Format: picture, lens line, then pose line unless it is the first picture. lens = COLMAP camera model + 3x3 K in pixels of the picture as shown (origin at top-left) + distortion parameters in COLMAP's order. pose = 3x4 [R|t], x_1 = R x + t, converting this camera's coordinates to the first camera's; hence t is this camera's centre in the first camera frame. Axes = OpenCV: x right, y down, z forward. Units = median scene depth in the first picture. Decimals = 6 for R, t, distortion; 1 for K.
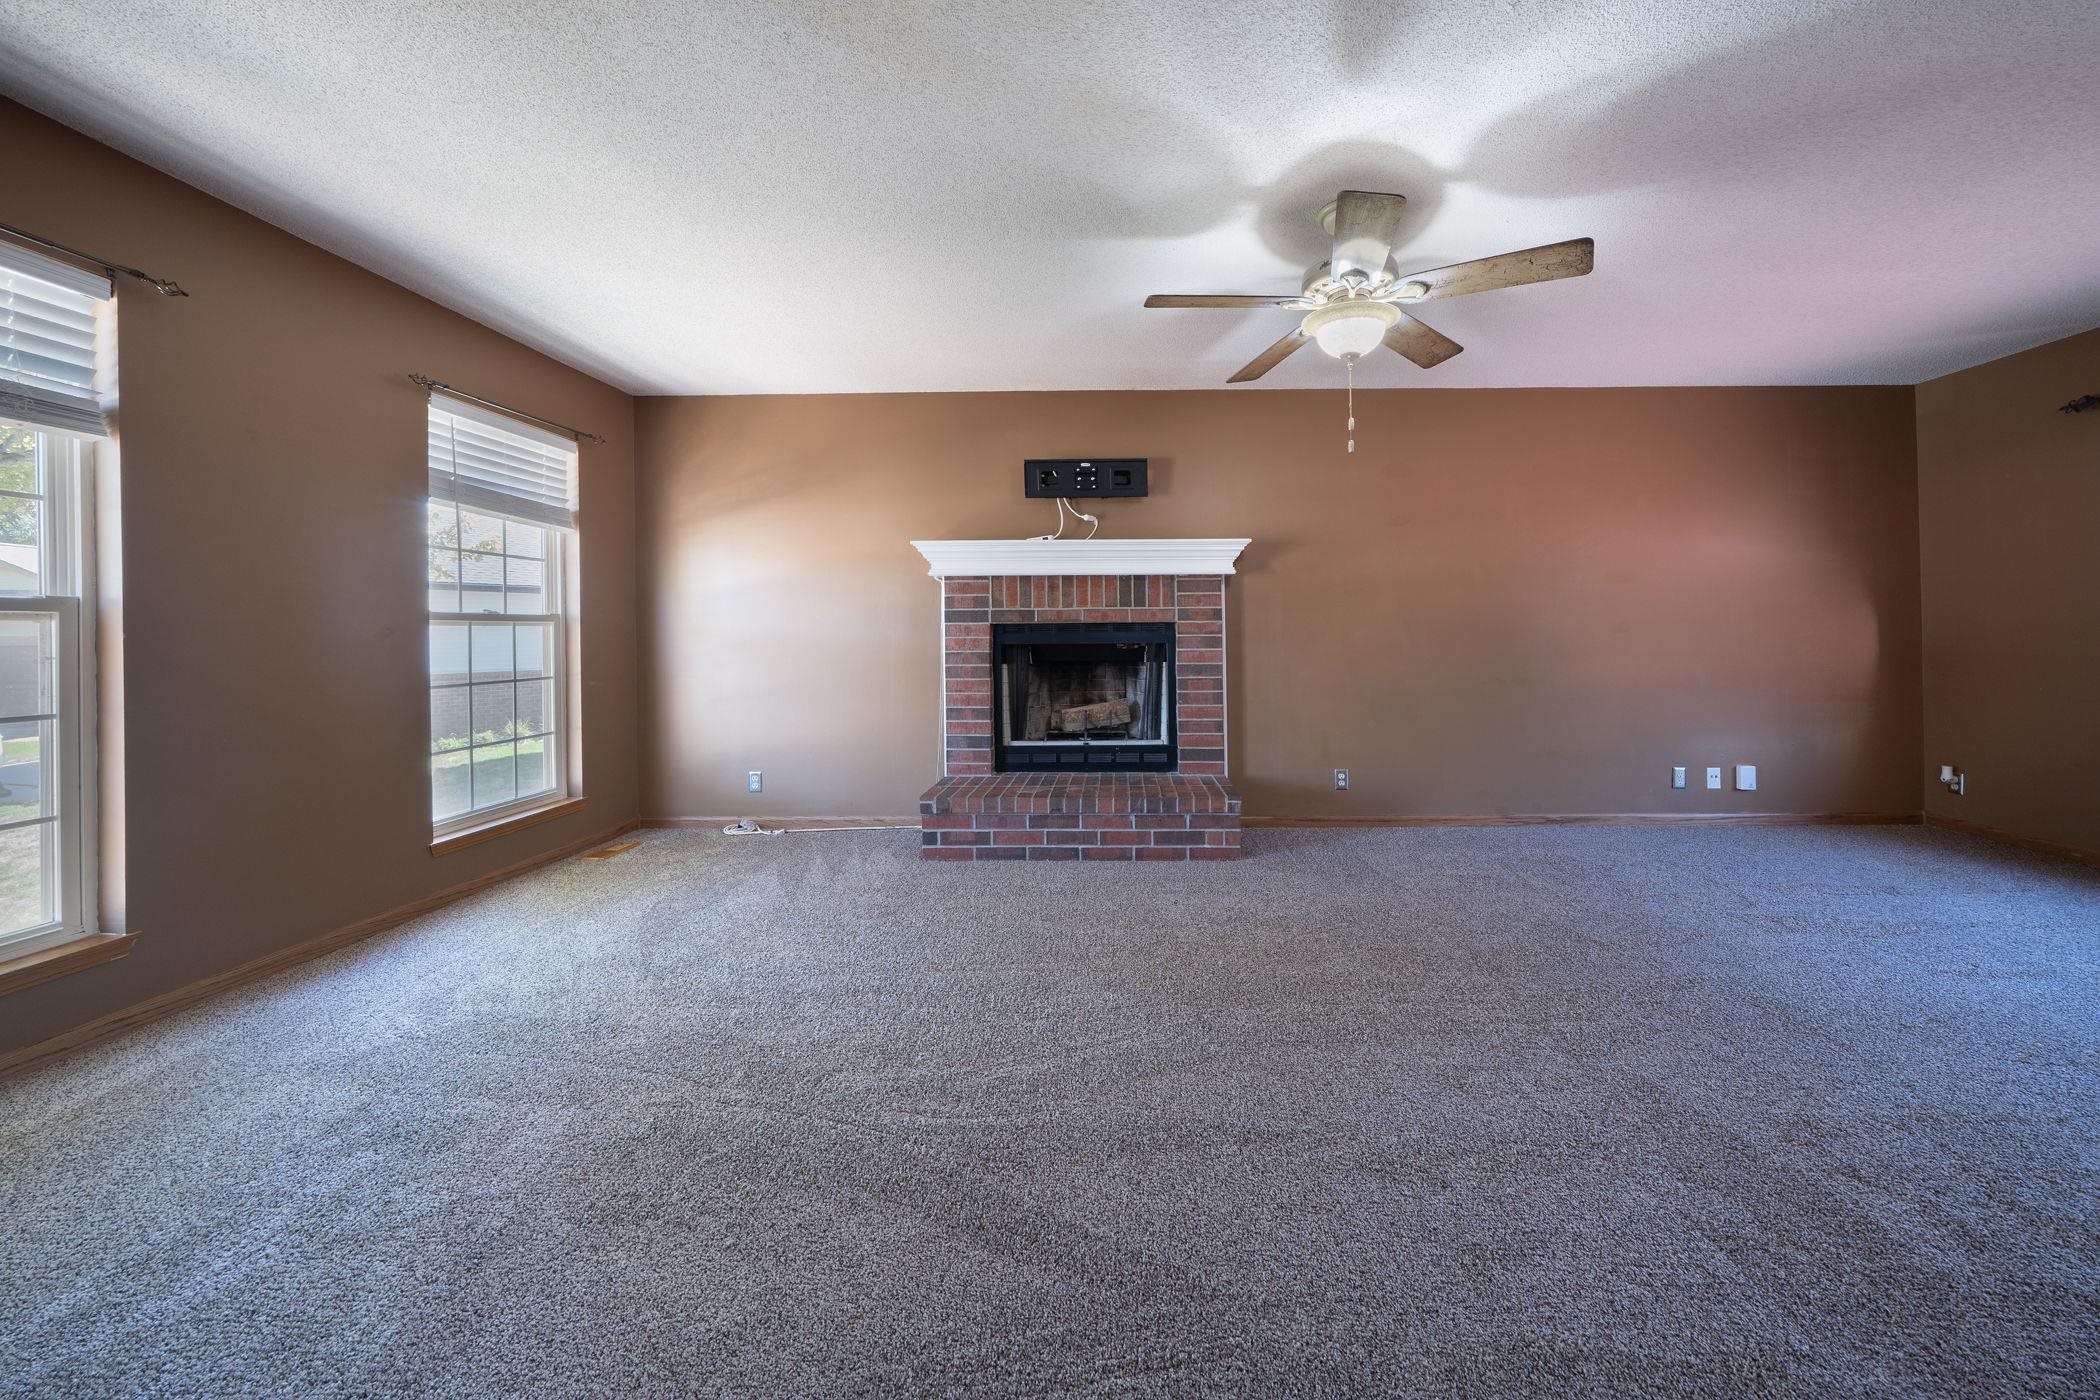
lens RADIAL K [[743.1, 0, 1049.1], [0, 743.1, 632.2], [0, 0, 1]] dist [-0.002282, -0.000097]
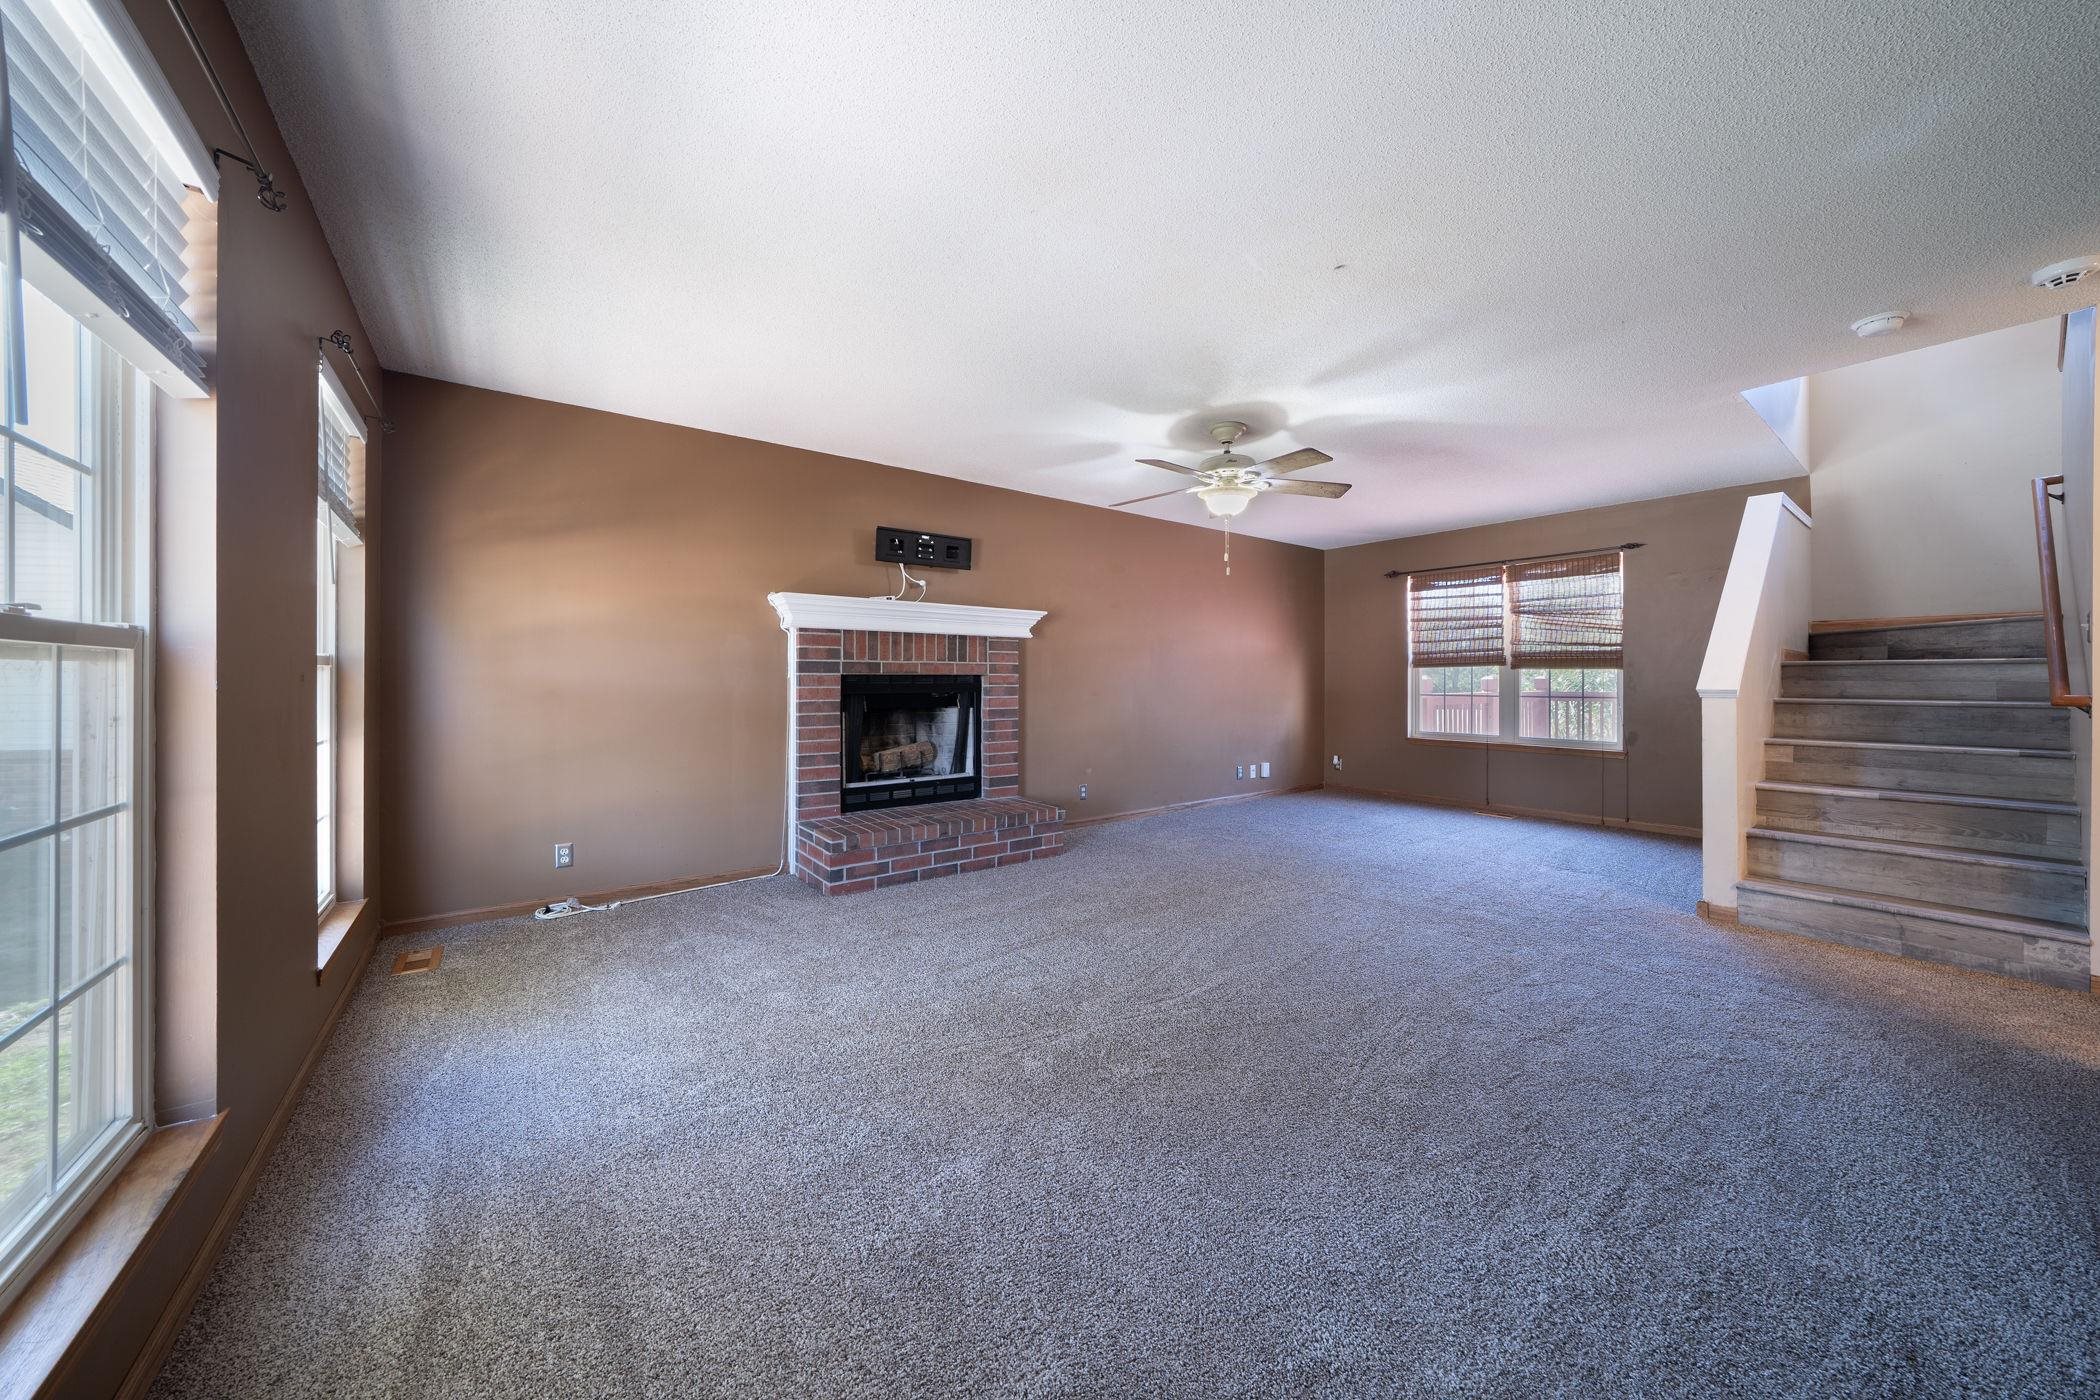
lens RADIAL K [[721.0, 0, 1062.6], [0, 721.0, 684.3], [0, 0, 1]] dist [-0.002806, 0.000120]
pose [[0.783909, 0.003218, 0.620868, -0.472715], [-0.005290, 0.999985, 0.001495, -0.000467], [-0.620853, -0.004456, 0.783914, -0.009783]]
